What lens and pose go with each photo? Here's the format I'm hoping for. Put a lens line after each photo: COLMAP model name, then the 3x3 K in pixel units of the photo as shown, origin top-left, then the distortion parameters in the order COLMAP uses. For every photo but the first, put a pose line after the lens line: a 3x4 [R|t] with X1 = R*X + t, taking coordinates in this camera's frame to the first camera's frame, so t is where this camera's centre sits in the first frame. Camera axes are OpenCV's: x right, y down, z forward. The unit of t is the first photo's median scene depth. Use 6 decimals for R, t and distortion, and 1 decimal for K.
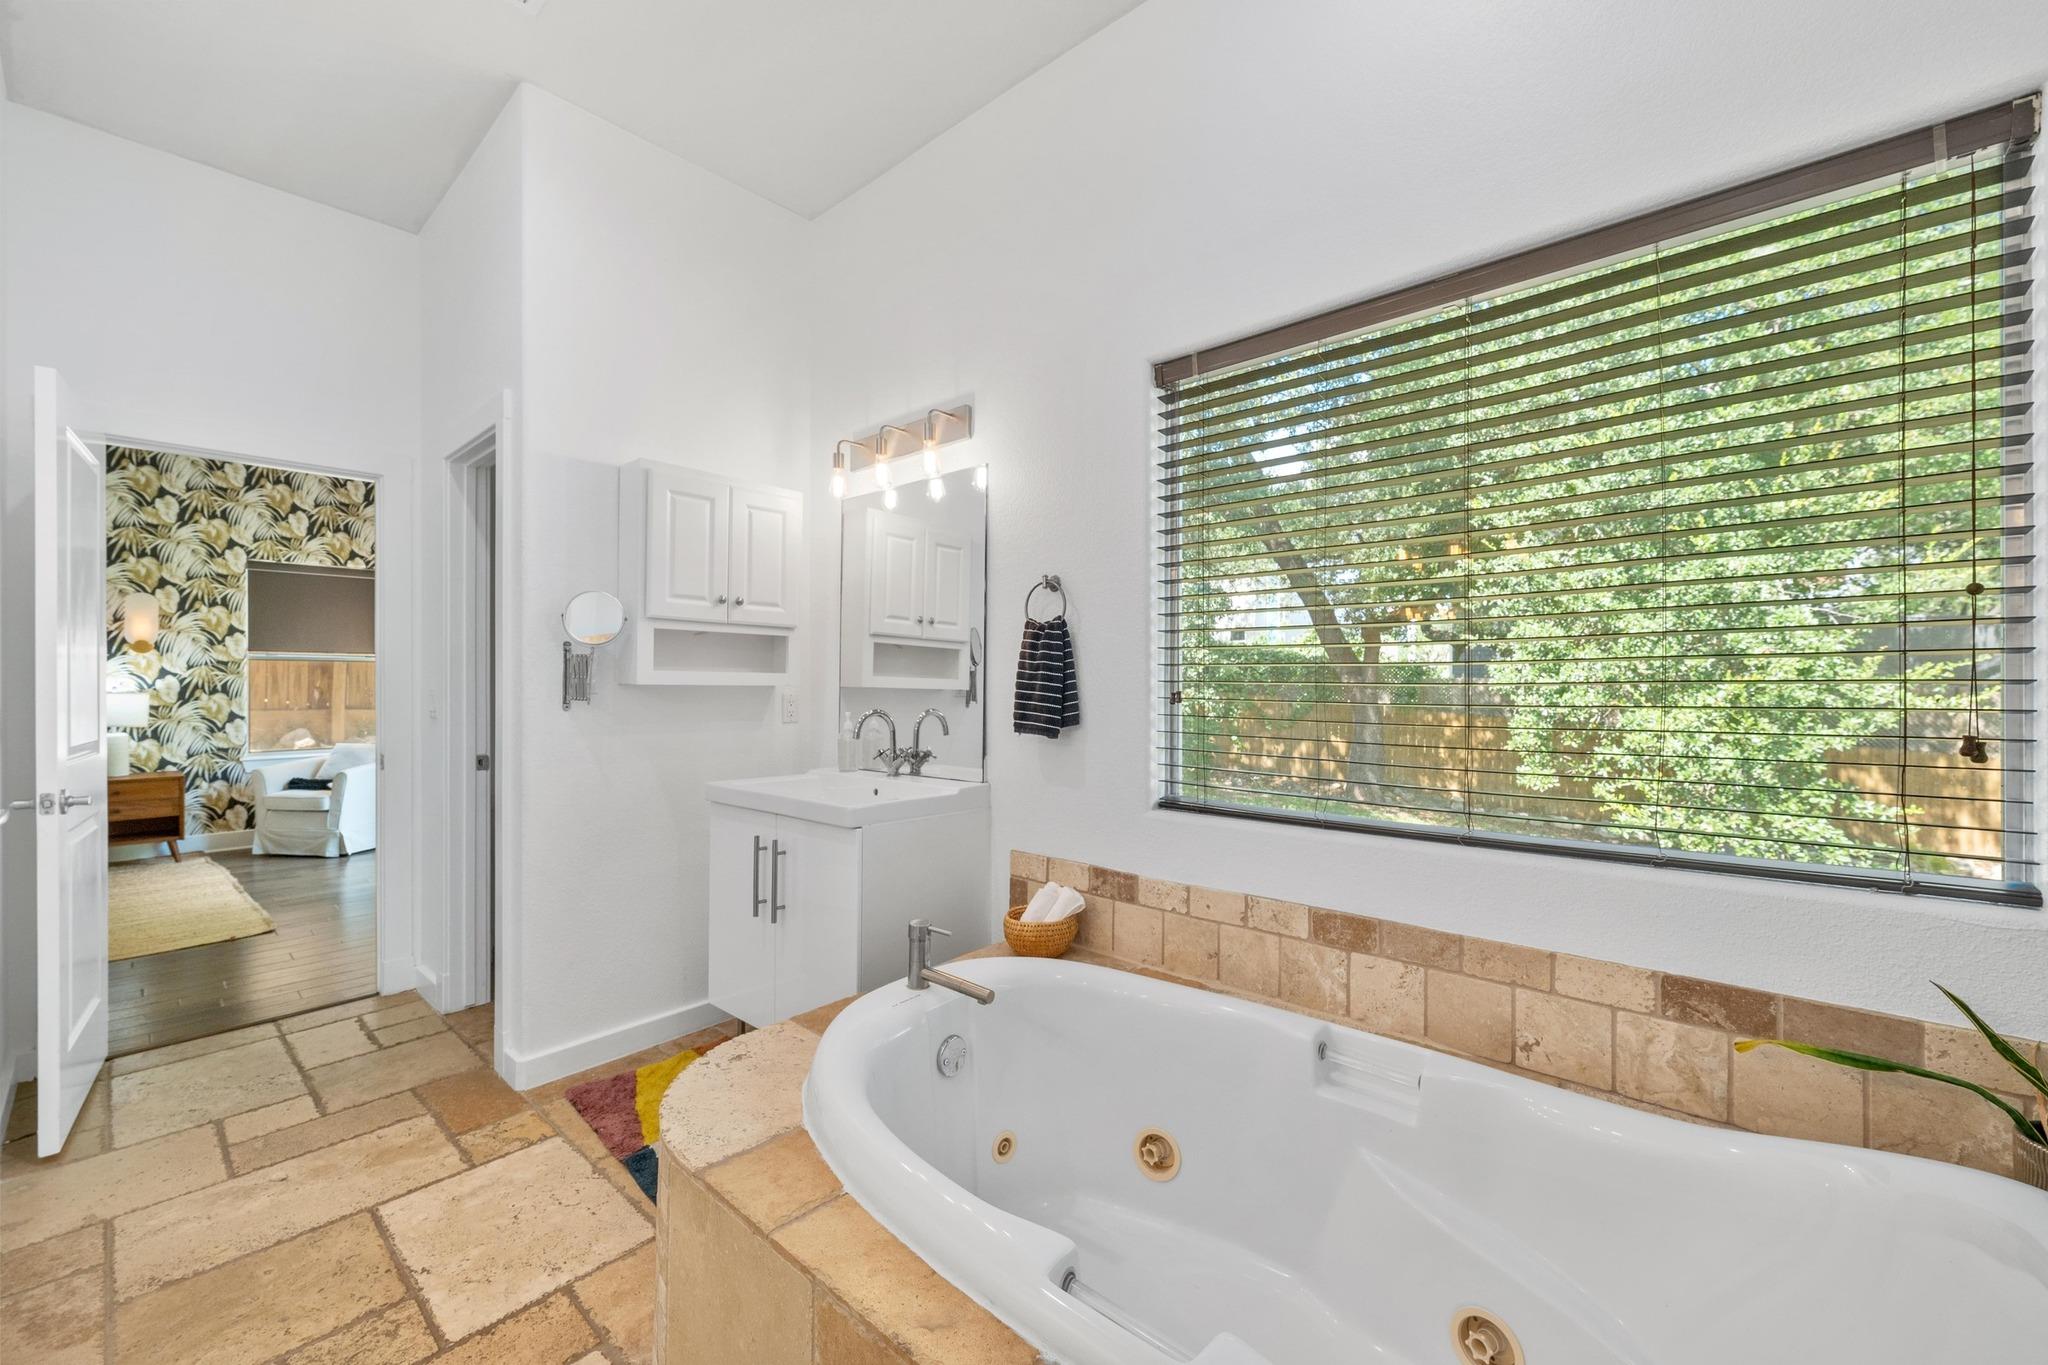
lens RADIAL K [[812.6, 0, 1025.2], [0, 812.6, 694.5], [0, 0, 1]] dist [0.004553, 0.000633]
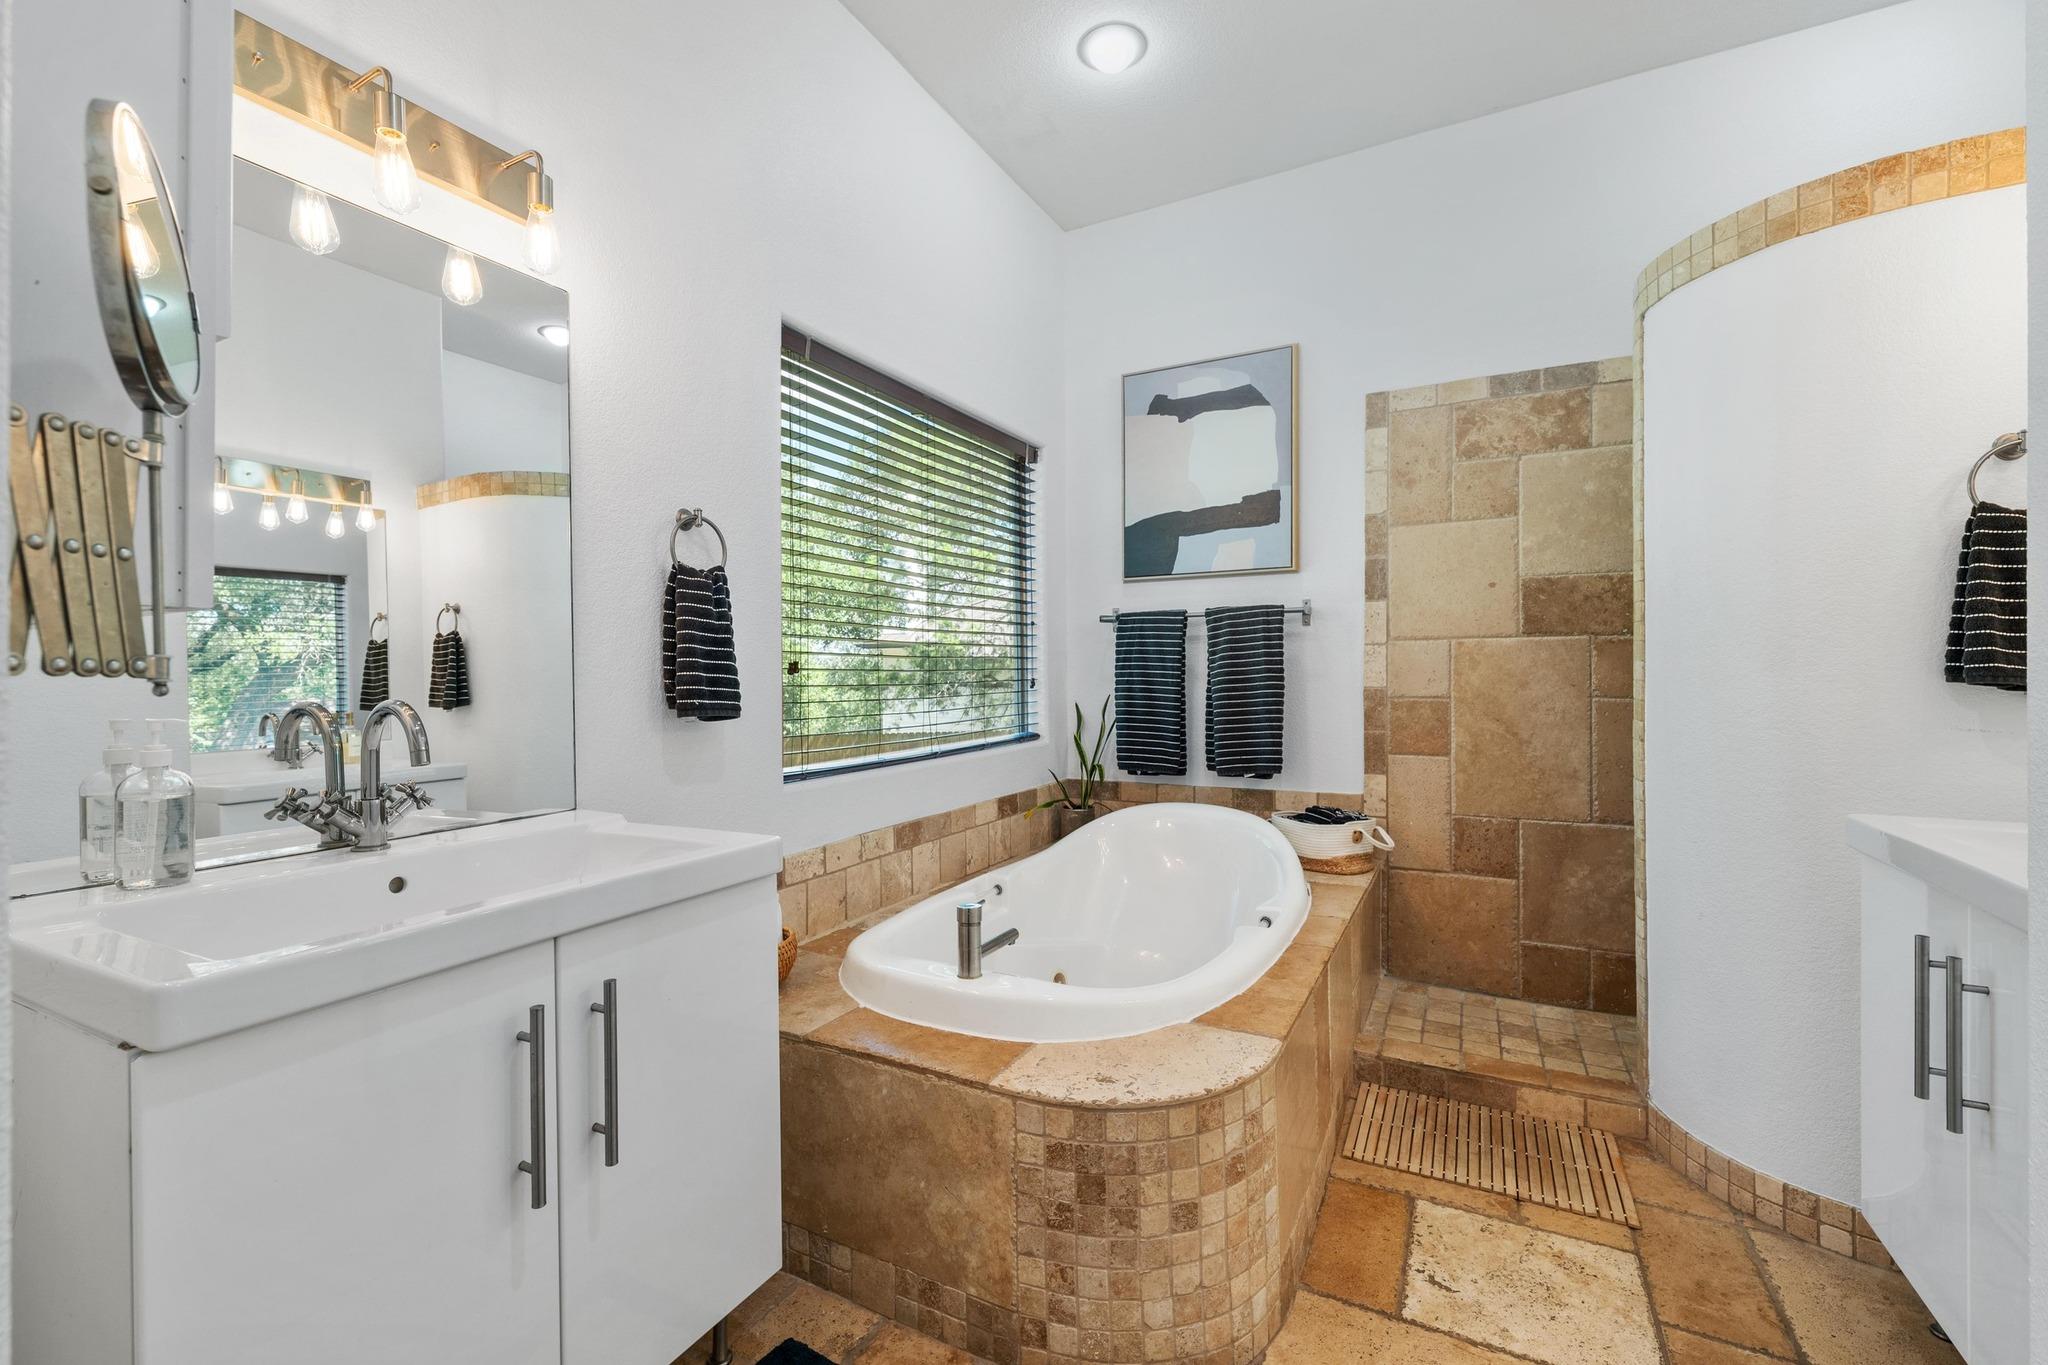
lens RADIAL K [[870.9, 0, 1021.6], [0, 870.9, 669.7], [0, 0, 1]] dist [-0.001102, -0.000063]
pose [[-0.236706, 0.001738, 0.971580, -1.048508], [0.017894, 0.999837, 0.002571, 0.010937], [-0.971417, 0.017994, -0.236698, 1.119103]]
